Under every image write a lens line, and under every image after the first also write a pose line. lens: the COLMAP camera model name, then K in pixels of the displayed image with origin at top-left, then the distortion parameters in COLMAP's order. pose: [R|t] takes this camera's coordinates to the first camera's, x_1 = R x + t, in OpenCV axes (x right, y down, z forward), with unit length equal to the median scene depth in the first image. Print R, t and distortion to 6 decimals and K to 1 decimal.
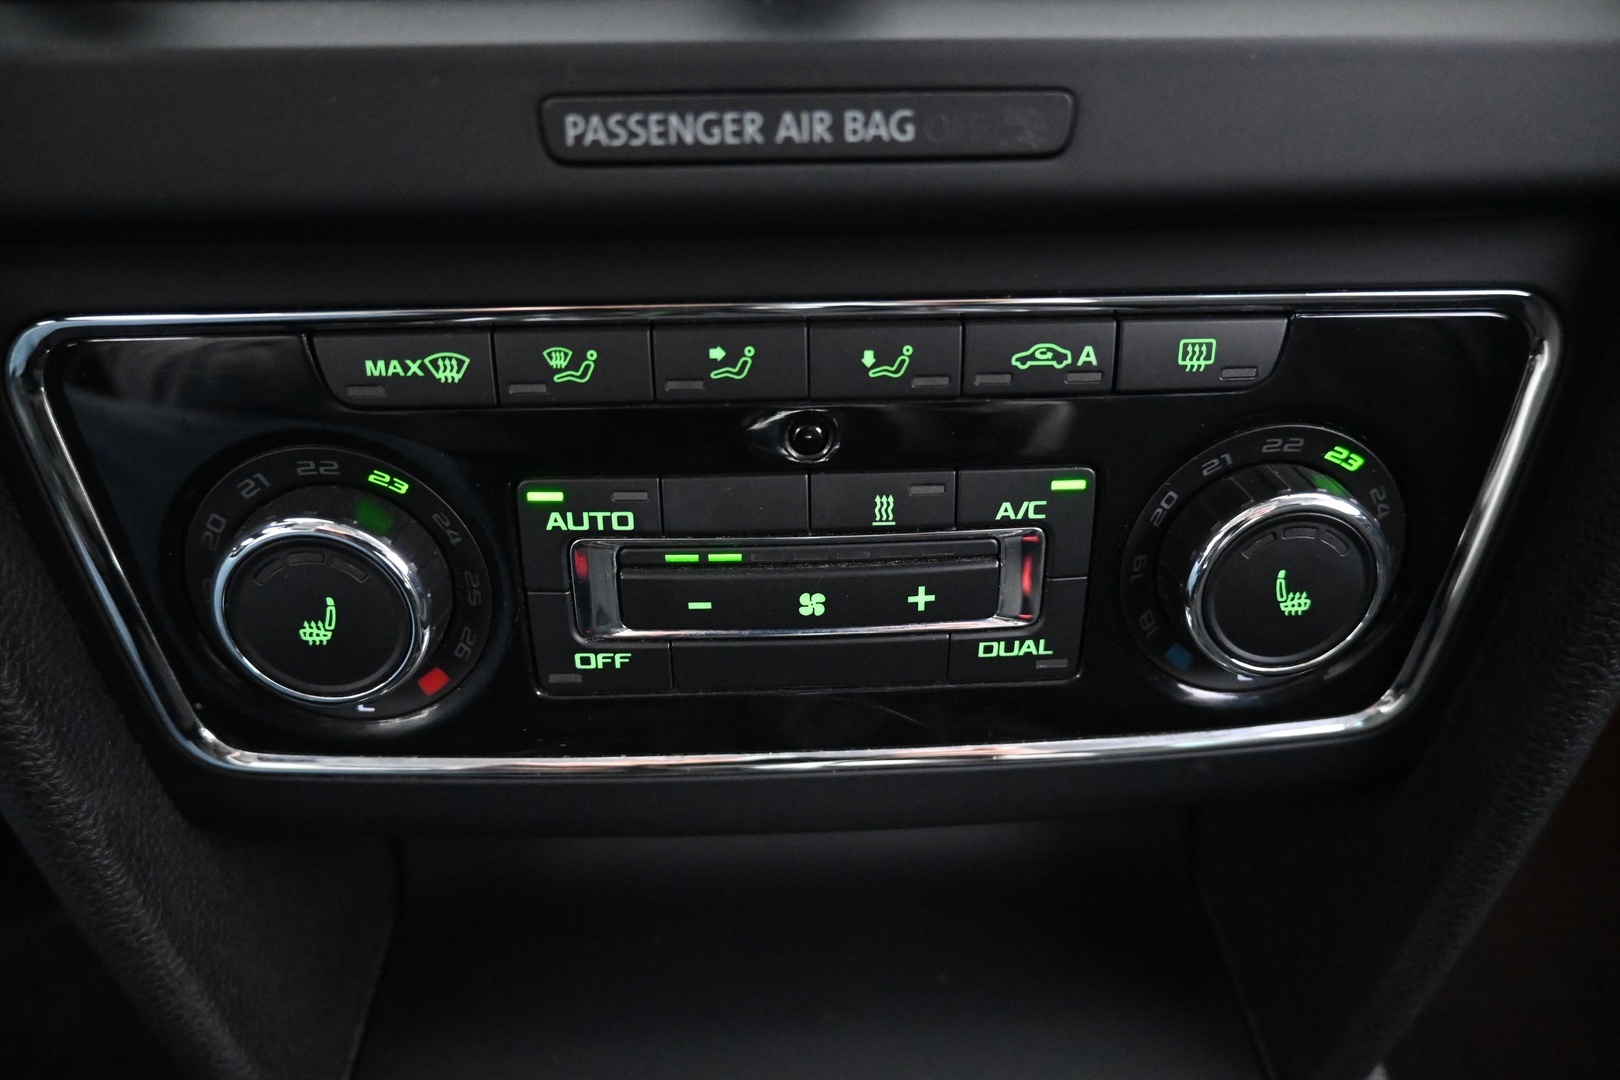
lens RADIAL K [[1113.7, 0, 810.0], [0, 1113.7, 540.0], [0, 0, 1]] dist [-0.003782, -0.007800]
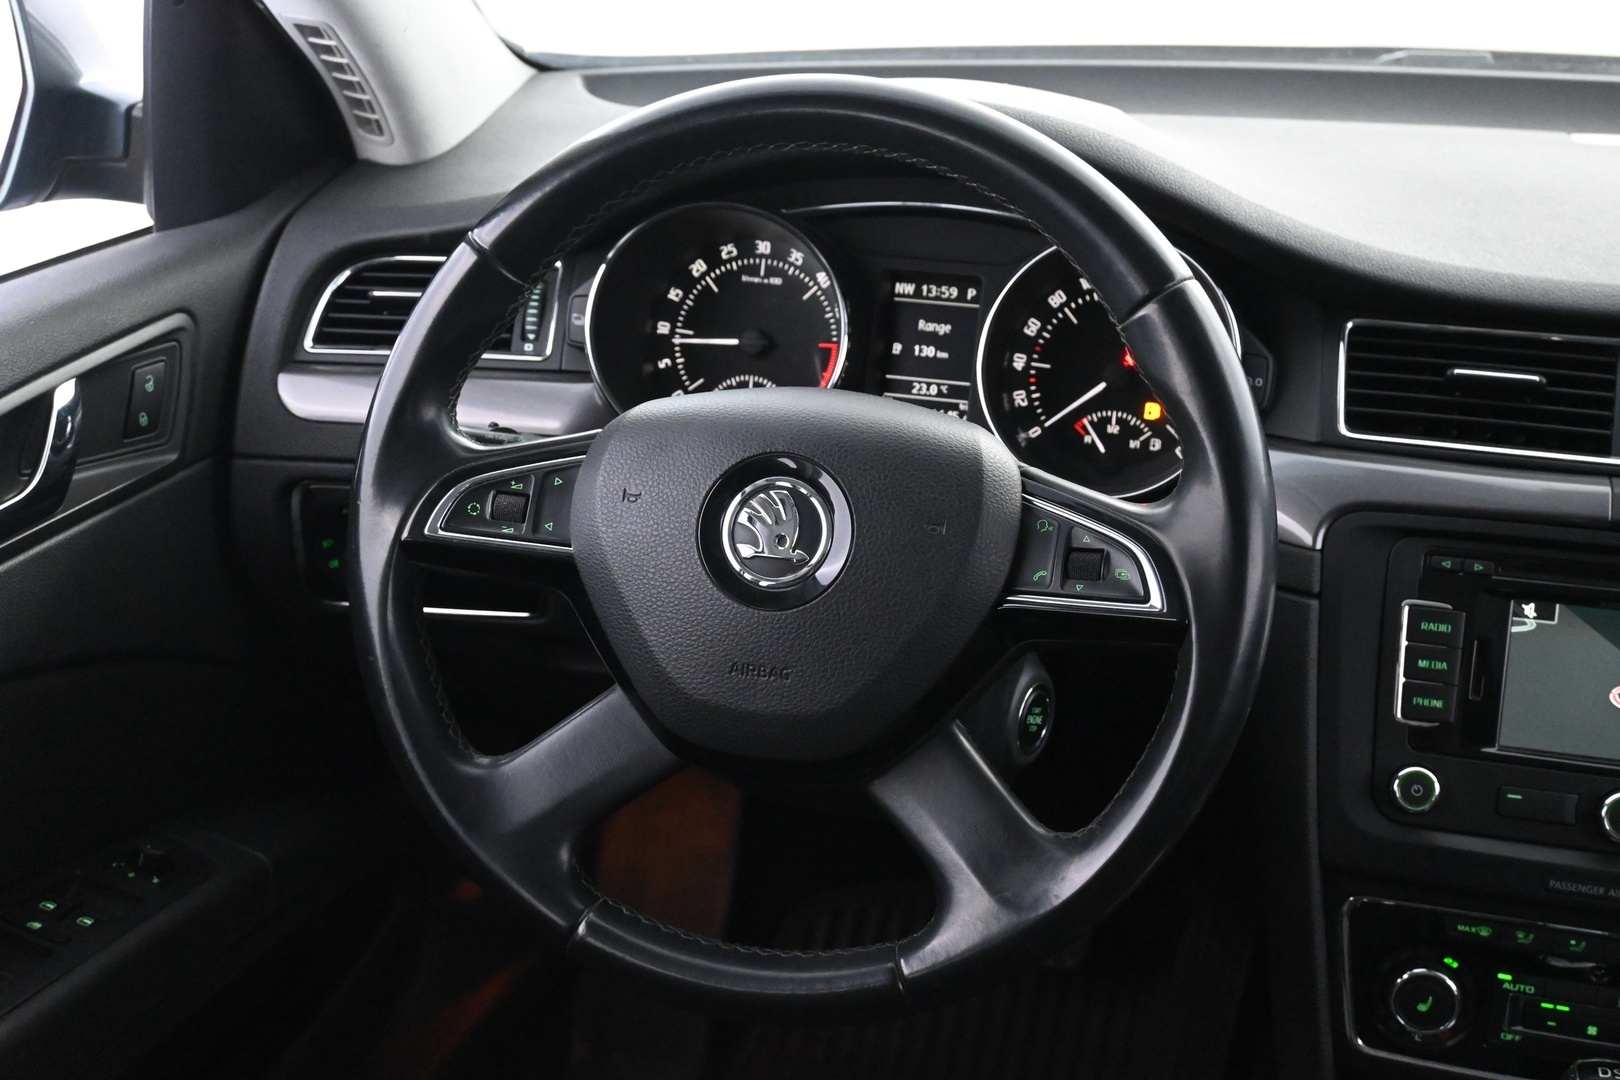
lens RADIAL K [[1978.2, 0, 810.0], [0, 1978.2, 540.0], [0, 0, 1]] dist [-0.005932, 0.007267]
pose [[0.953551, 0.125443, -0.273869, -0.919189], [-0.188766, 0.957351, -0.218737, 0.458557], [0.234750, 0.260274, 0.936563, -6.171429]]
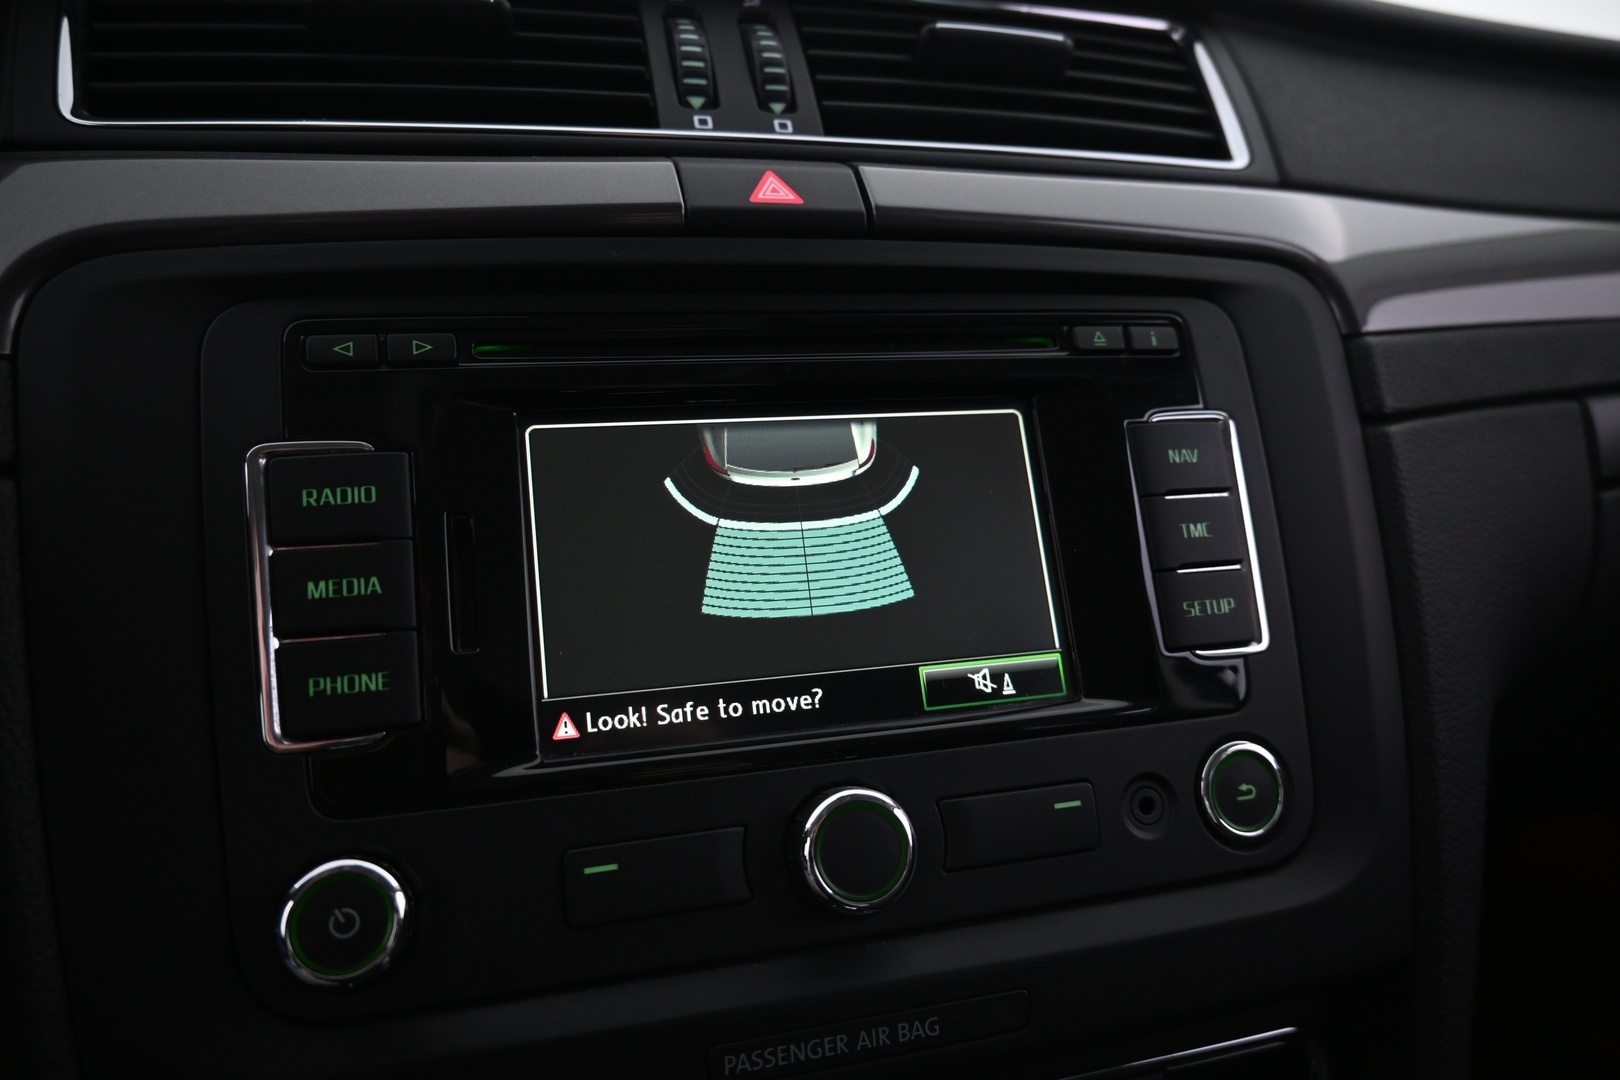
lens RADIAL K [[1113.7, 0, 810.0], [0, 1113.7, 540.0], [0, 0, 1]] dist [-0.003782, -0.007800]
pose [[0.972762, -0.050729, 0.226185, -0.408013], [0.141564, 0.902672, -0.406378, -0.379394], [-0.183556, 0.427329, 0.885267, -0.660243]]
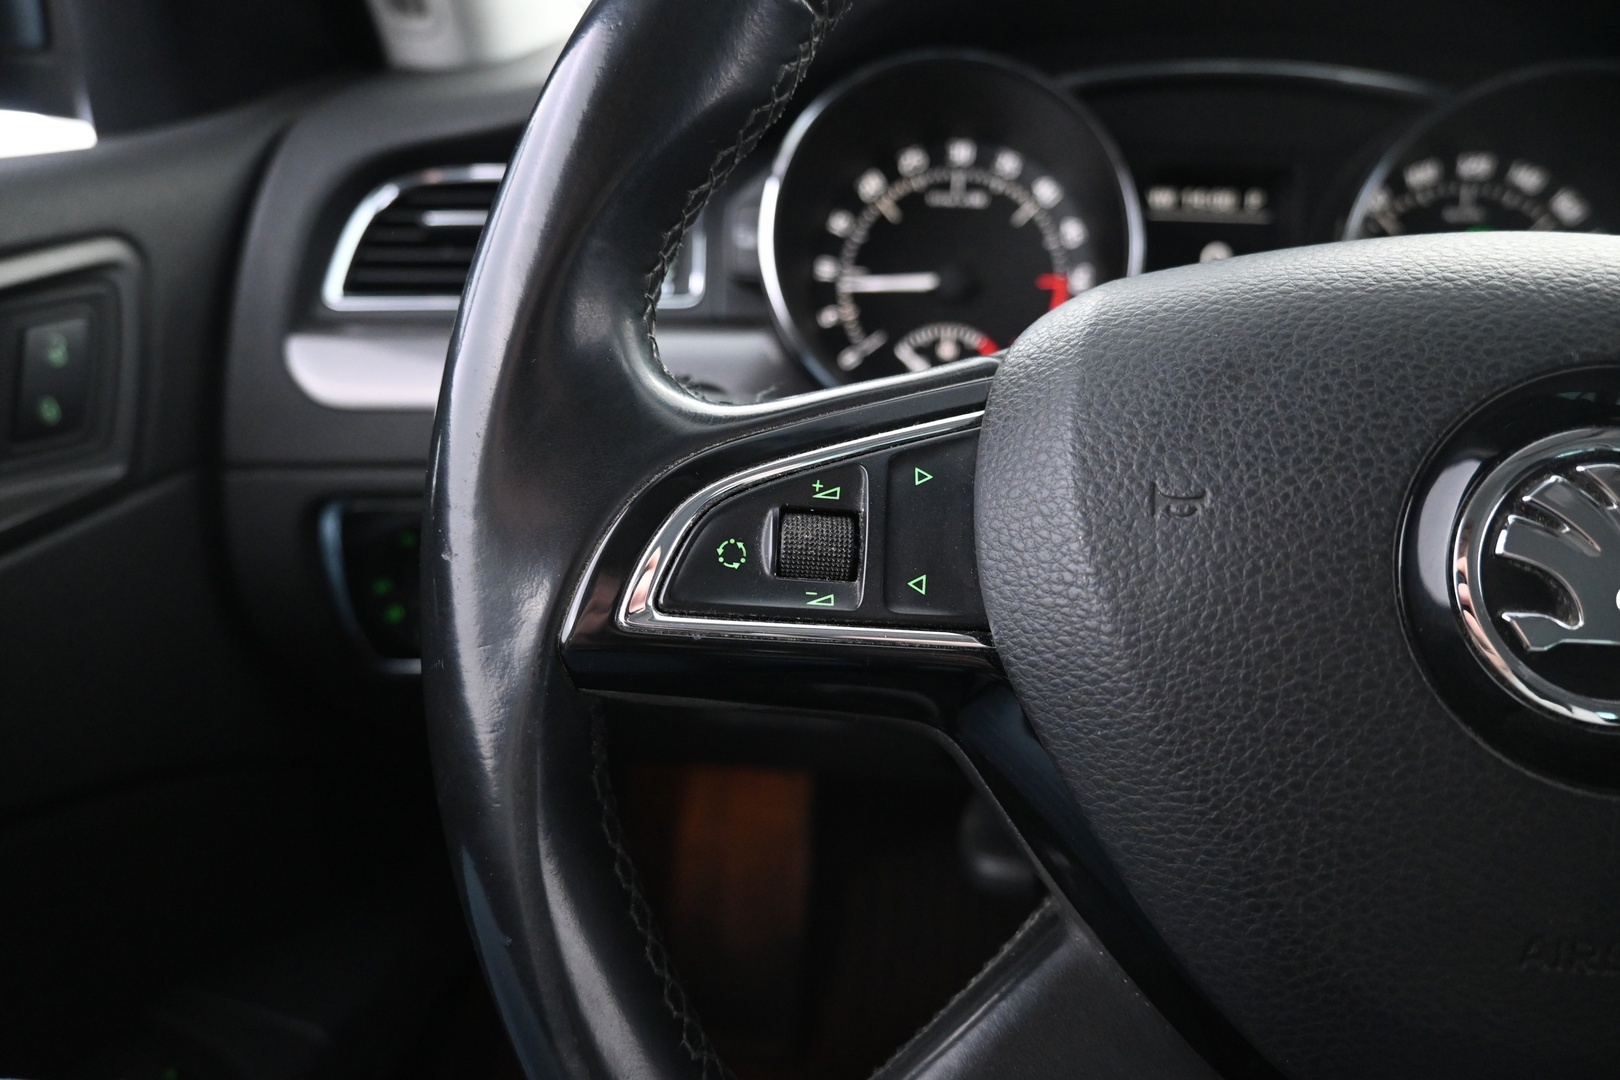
lens RADIAL K [[1107.4, 0, 810.0], [0, 1107.4, 540.0], [0, 0, 1]] dist [-0.000605, -0.000355]
pose [[0.985137, 0.077757, -0.153165, -3.339711], [-0.108752, 0.972545, -0.205742, -0.533947], [0.132962, 0.219341, 0.966546, -1.978932]]
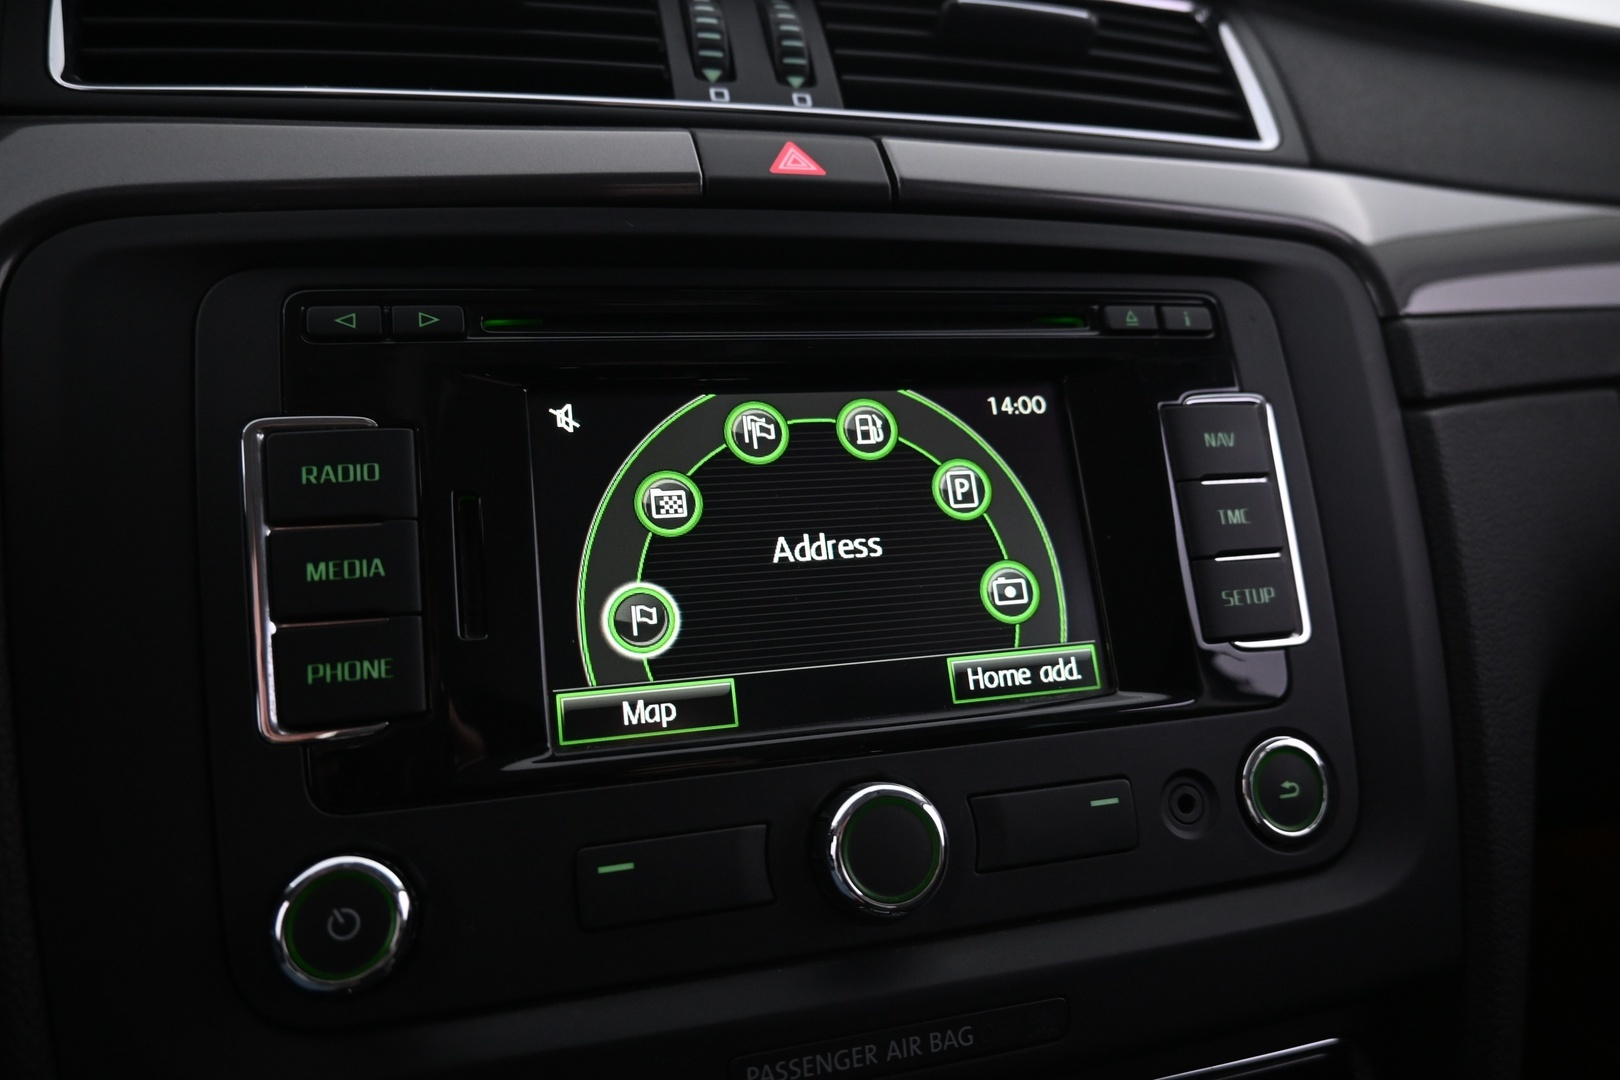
lens RADIAL K [[1113.7, 0, 810.0], [0, 1113.7, 540.0], [0, 0, 1]] dist [-0.003782, -0.007800]
pose [[0.972056, -0.047228, 0.229950, -0.431580], [0.142566, 0.896988, -0.418435, -0.375440], [-0.186501, 0.439526, 0.878655, -0.562778]]
